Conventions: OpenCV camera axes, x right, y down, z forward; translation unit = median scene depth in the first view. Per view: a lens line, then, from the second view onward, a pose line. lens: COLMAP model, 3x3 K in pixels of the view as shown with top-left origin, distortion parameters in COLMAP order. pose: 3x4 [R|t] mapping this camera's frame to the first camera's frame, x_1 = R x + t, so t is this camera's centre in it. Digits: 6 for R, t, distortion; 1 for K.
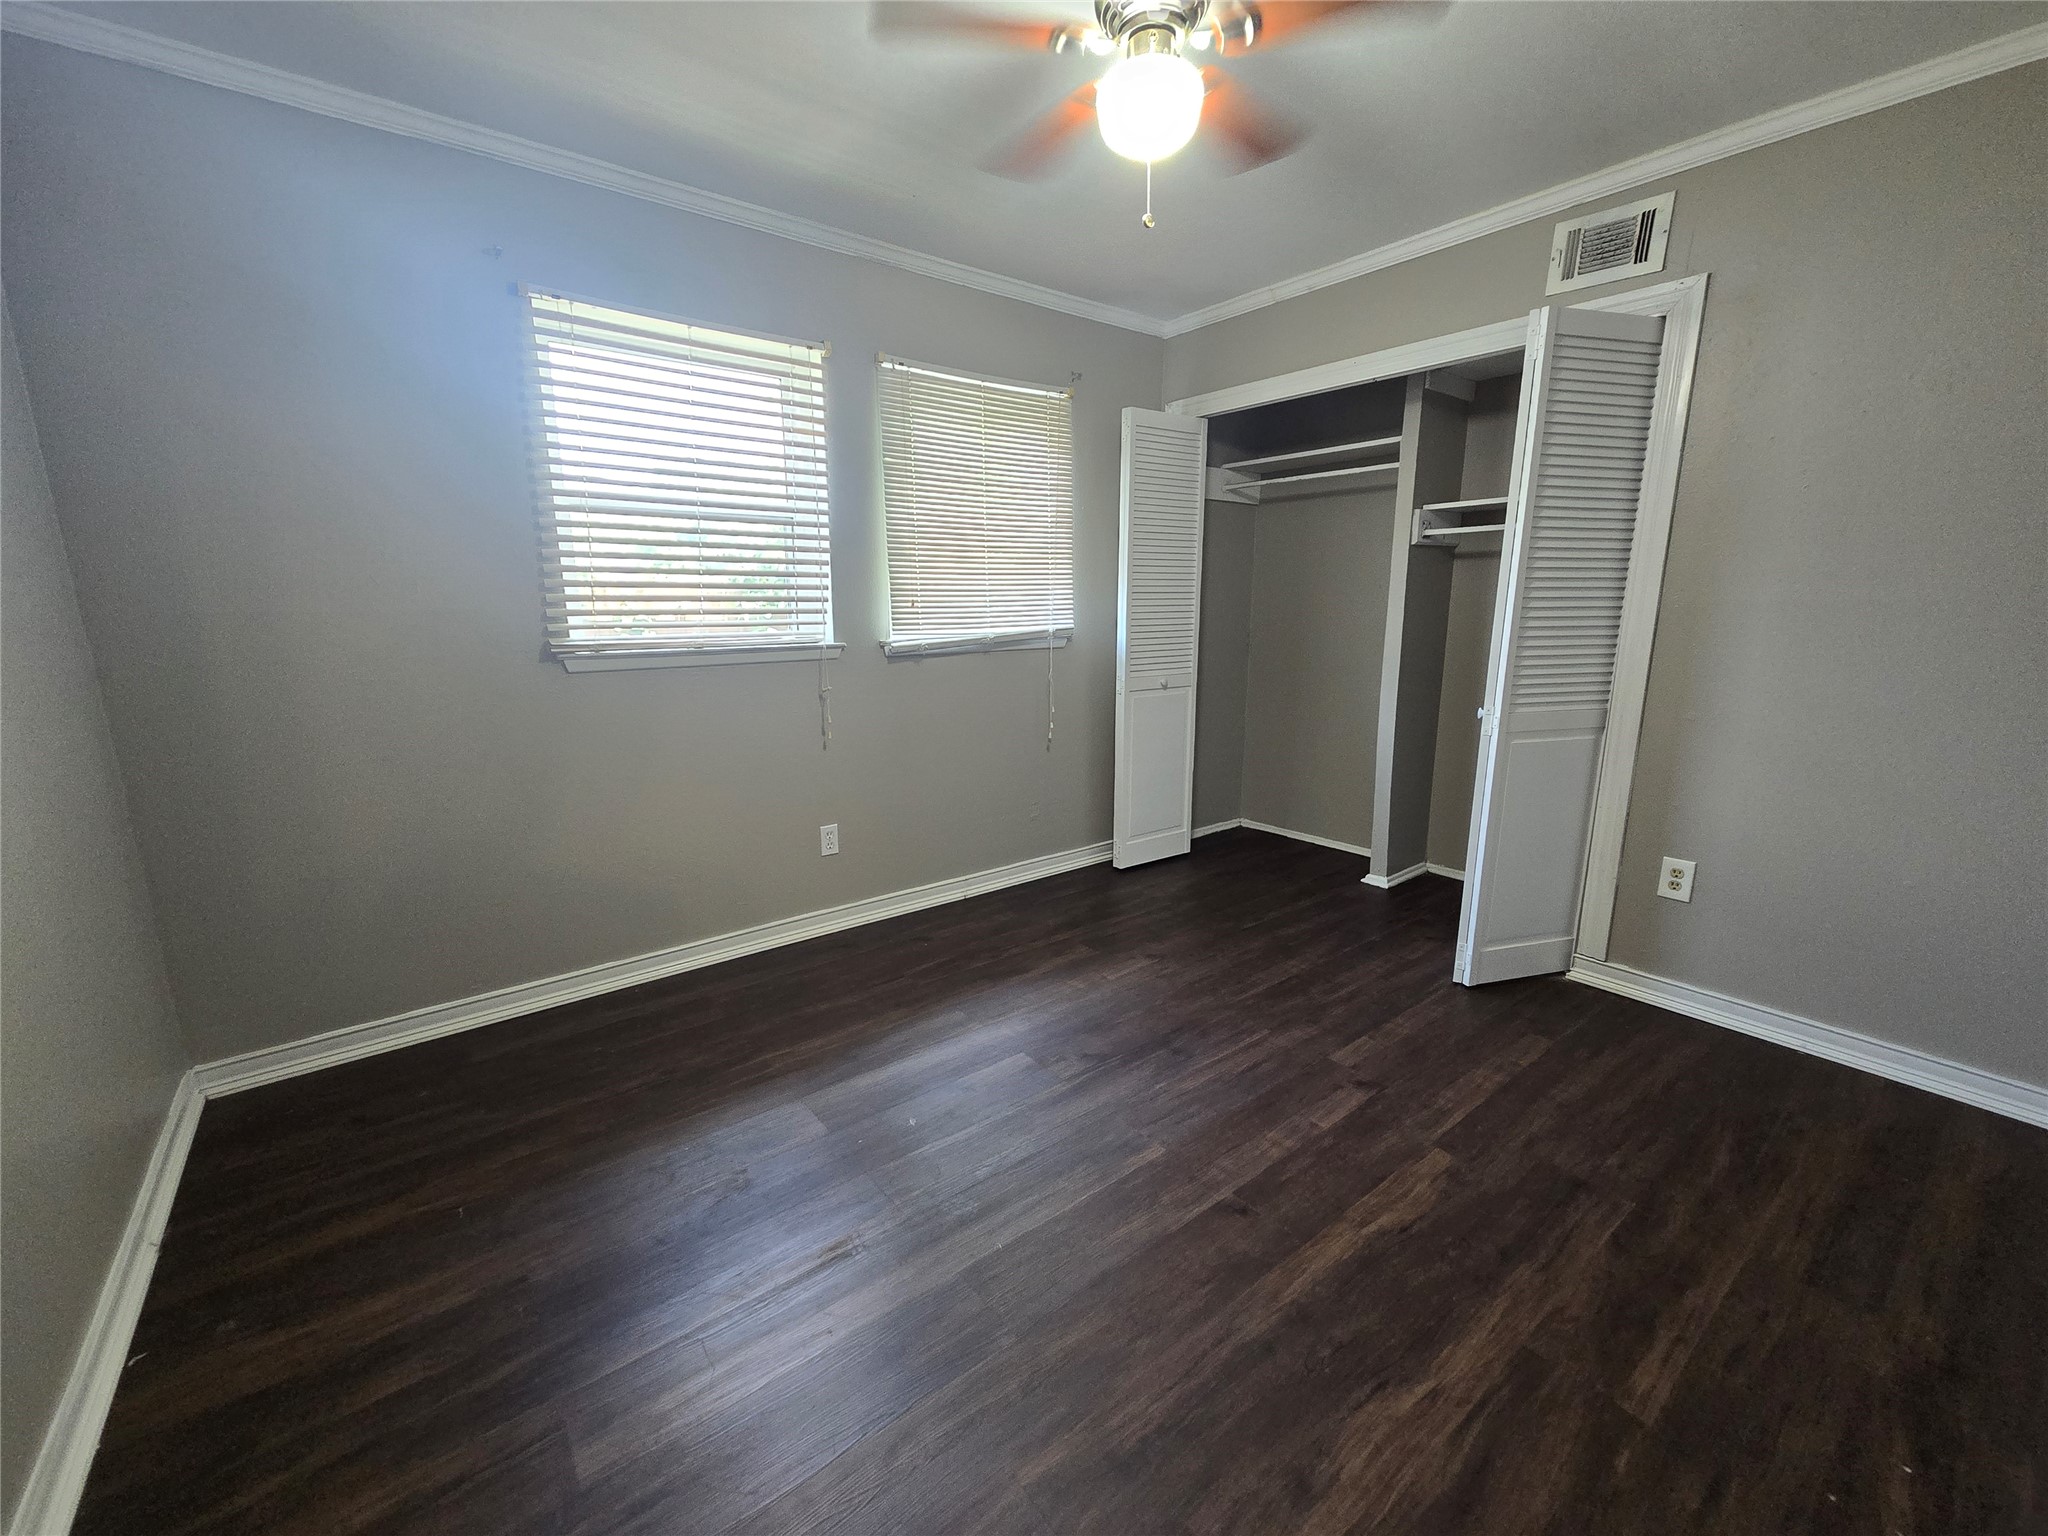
lens RADIAL K [[842.9, 0, 1017.9], [0, 842.9, 779.8], [0, 0, 1]] dist [0.000489, 0.000156]
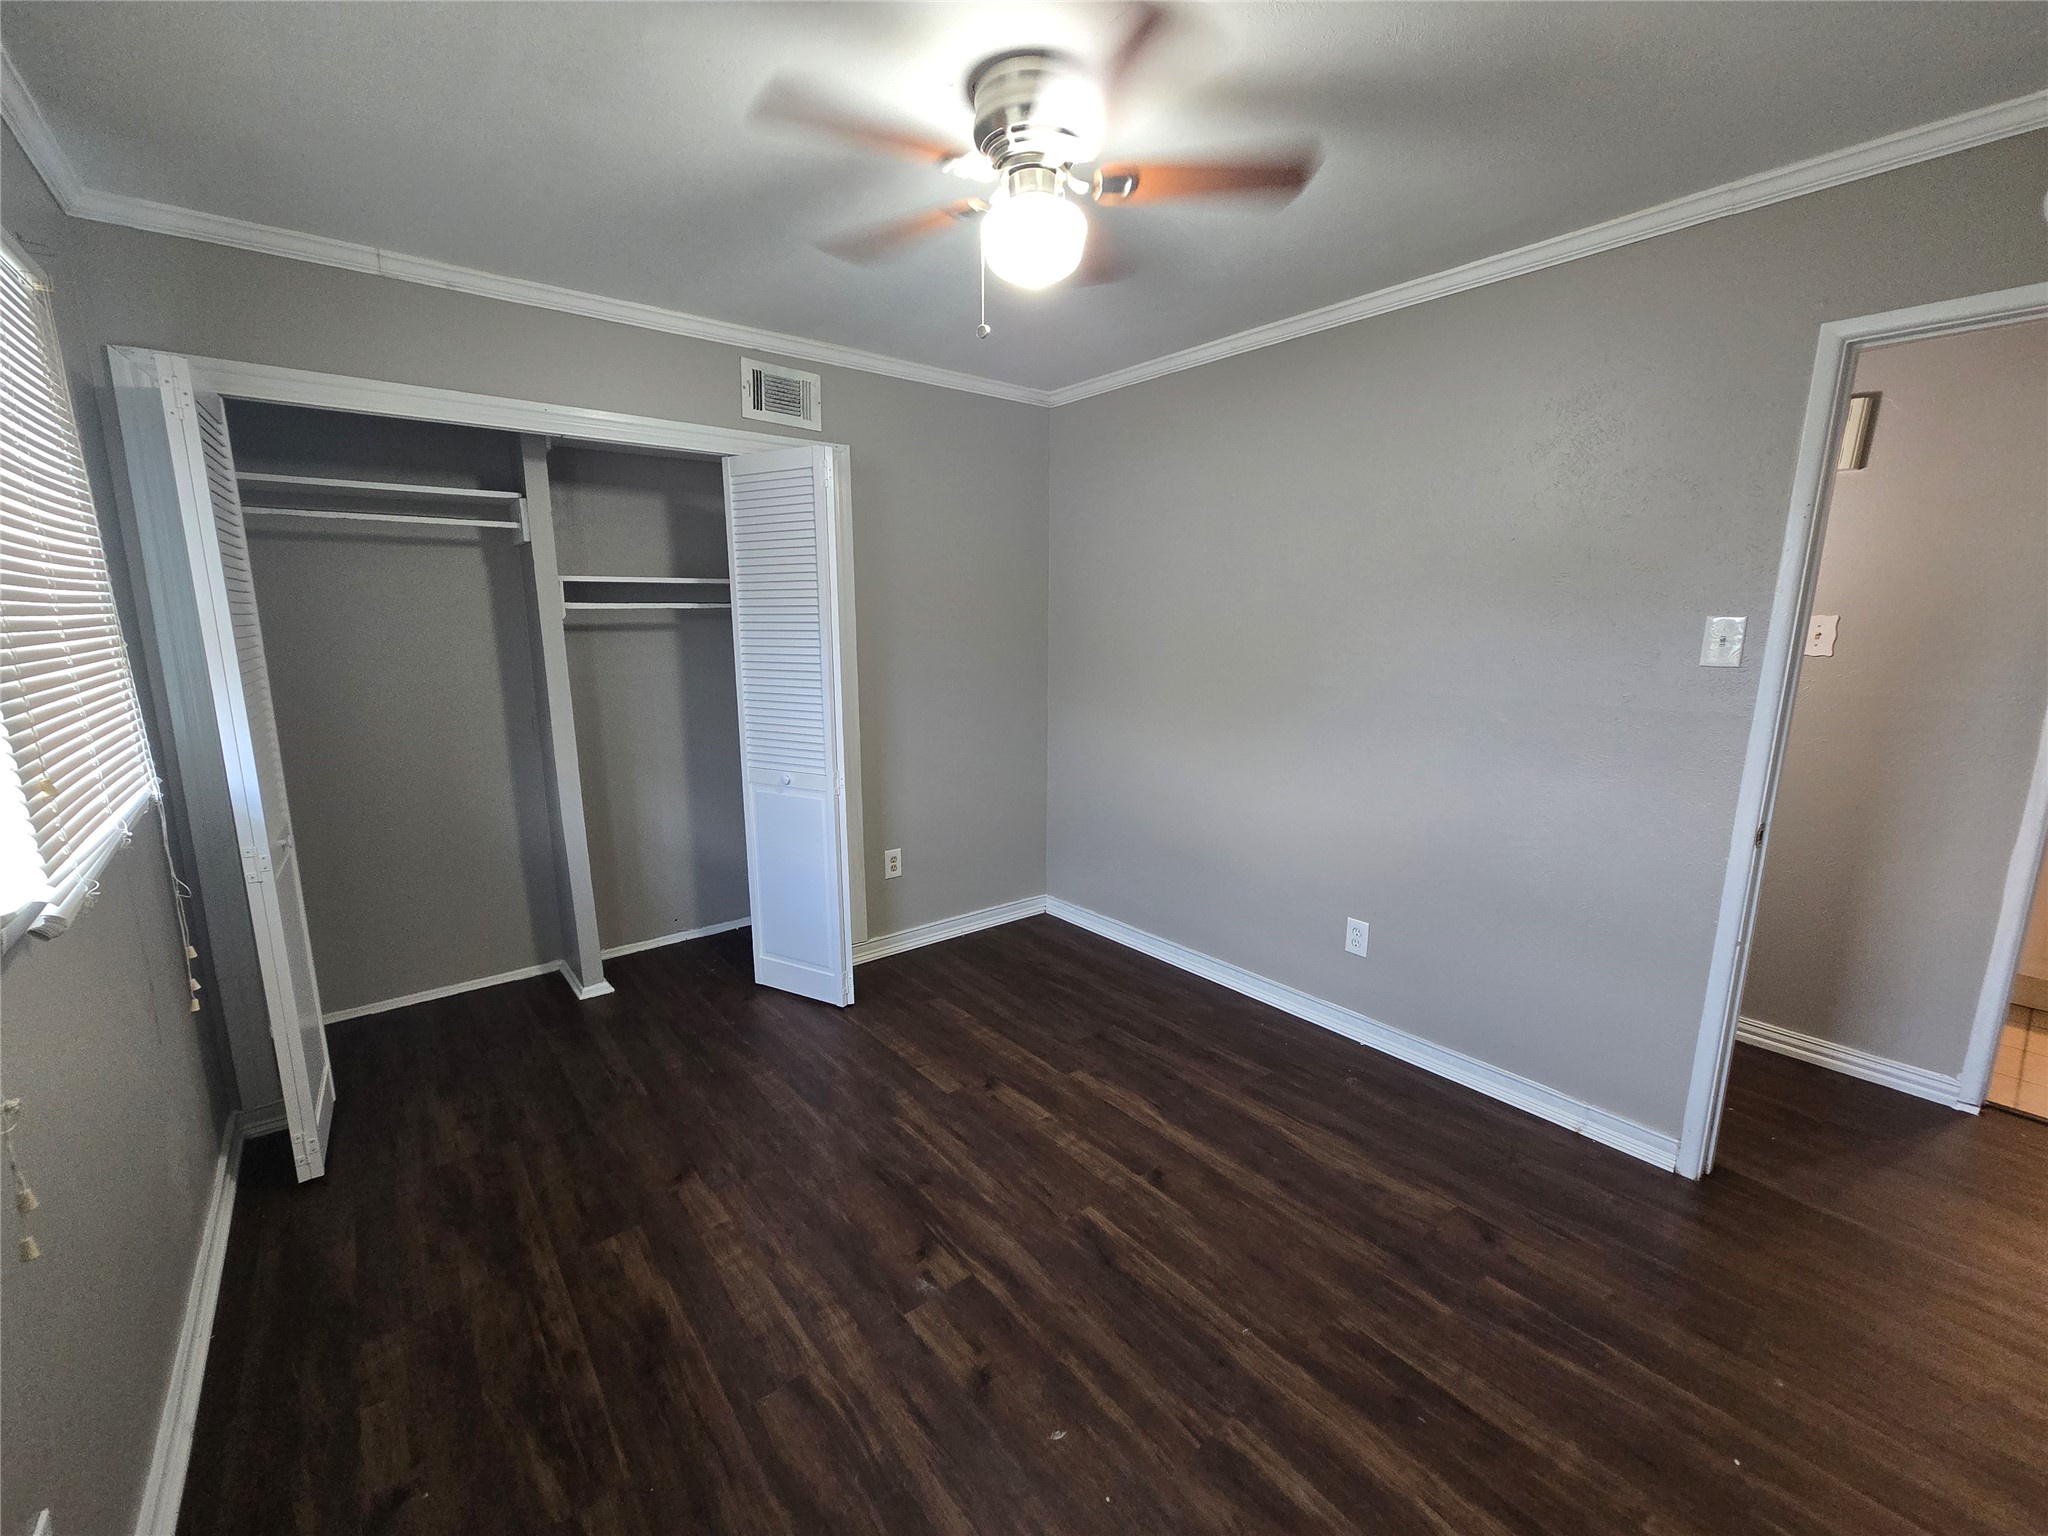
lens RADIAL K [[842.9, 0, 1017.9], [0, 842.9, 779.8], [0, 0, 1]] dist [0.000489, 0.000156]
pose [[-0.015967, -0.183826, 0.982829, -0.622171], [0.212559, 0.959862, 0.182984, -0.242352], [-0.977018, 0.211831, 0.023748, 0.746560]]
